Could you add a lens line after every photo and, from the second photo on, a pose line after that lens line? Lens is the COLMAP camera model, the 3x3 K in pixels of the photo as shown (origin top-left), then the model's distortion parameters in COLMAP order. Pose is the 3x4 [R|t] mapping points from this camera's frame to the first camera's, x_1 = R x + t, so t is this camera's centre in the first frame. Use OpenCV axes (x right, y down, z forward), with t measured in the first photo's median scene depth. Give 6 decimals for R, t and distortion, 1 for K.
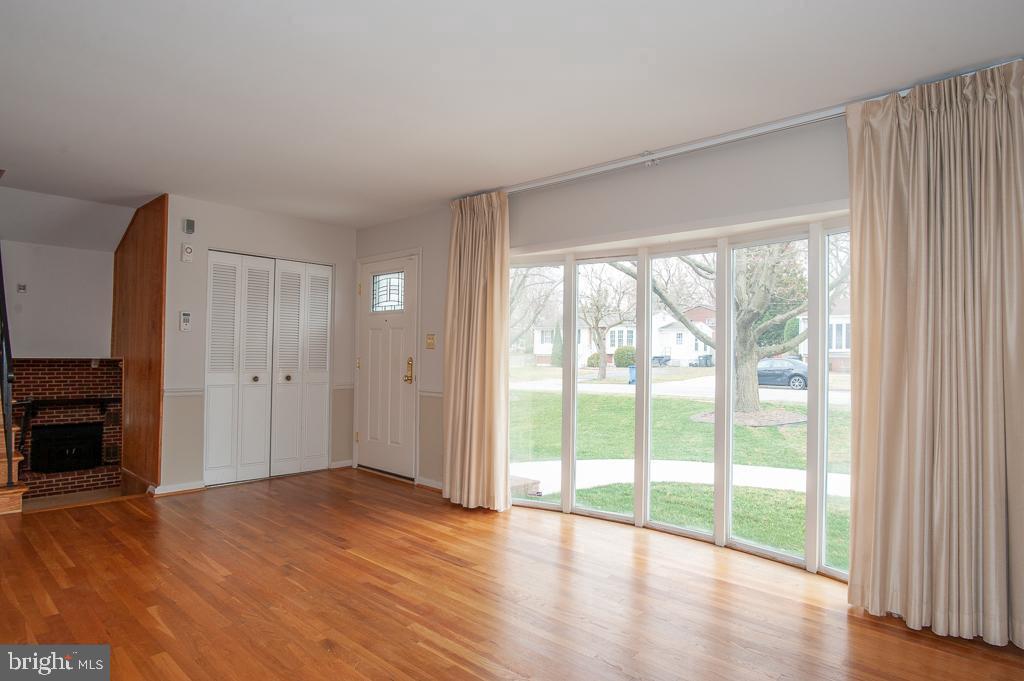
lens RADIAL K [[606.9, 0, 509.6], [0, 606.9, 353.6], [0, 0, 1]] dist [-0.024961, 0.004999]
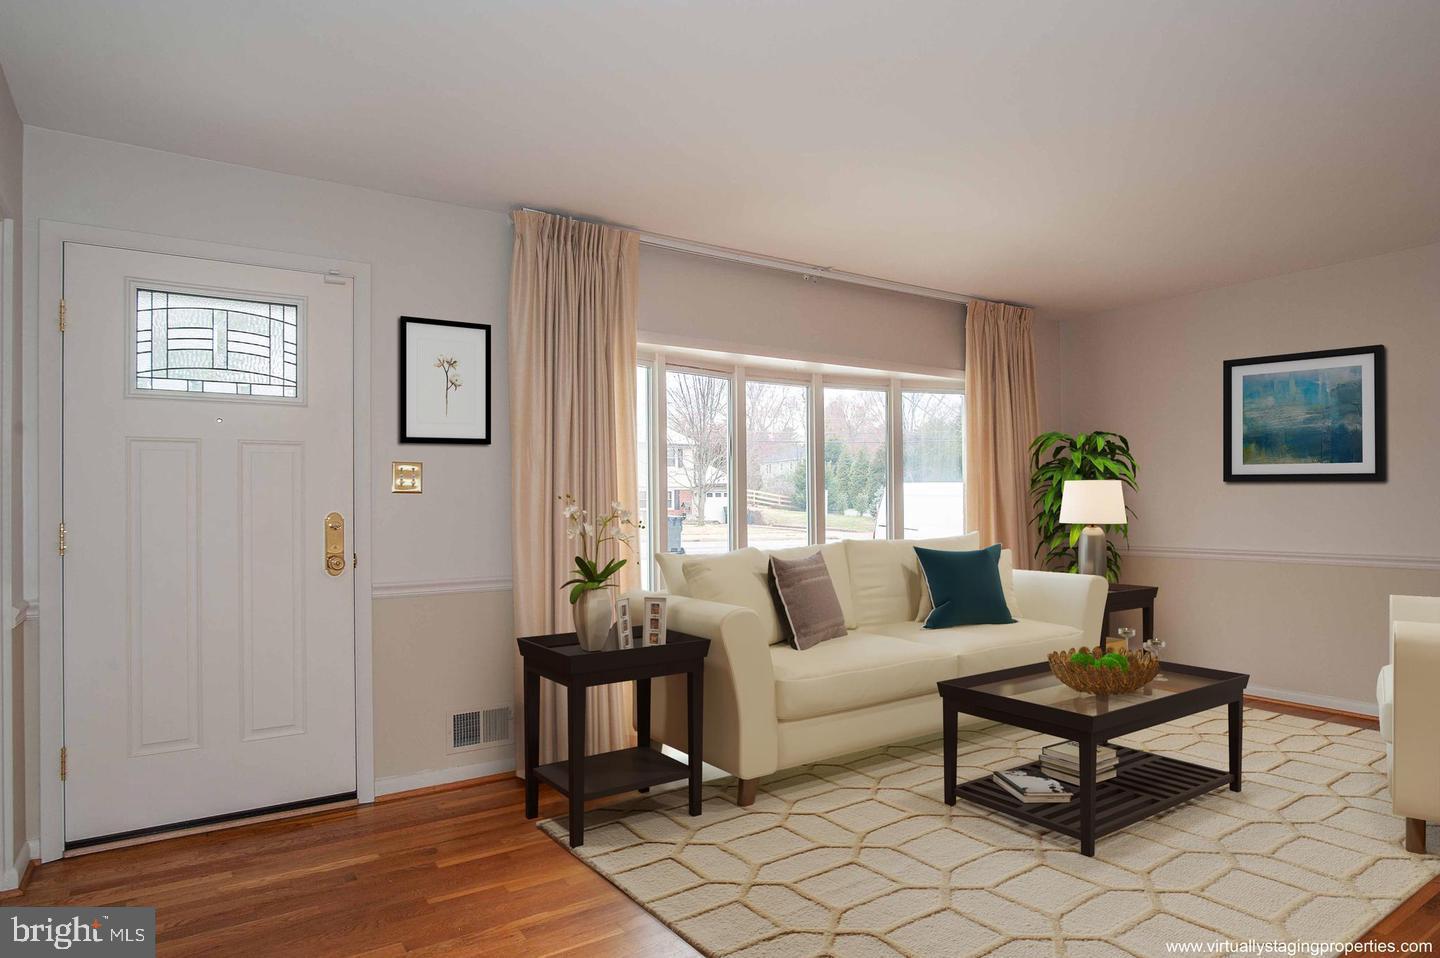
lens RADIAL K [[853.4, 0, 716.6], [0, 853.4, 497.4], [0, 0, 1]] dist [-0.024961, 0.004999]
pose [[0.222081, -0.002415, 0.975025, -0.698692], [0.009856, 0.999951, 0.000232, -0.002674], [-0.974978, 0.009559, 0.222094, 0.615440]]
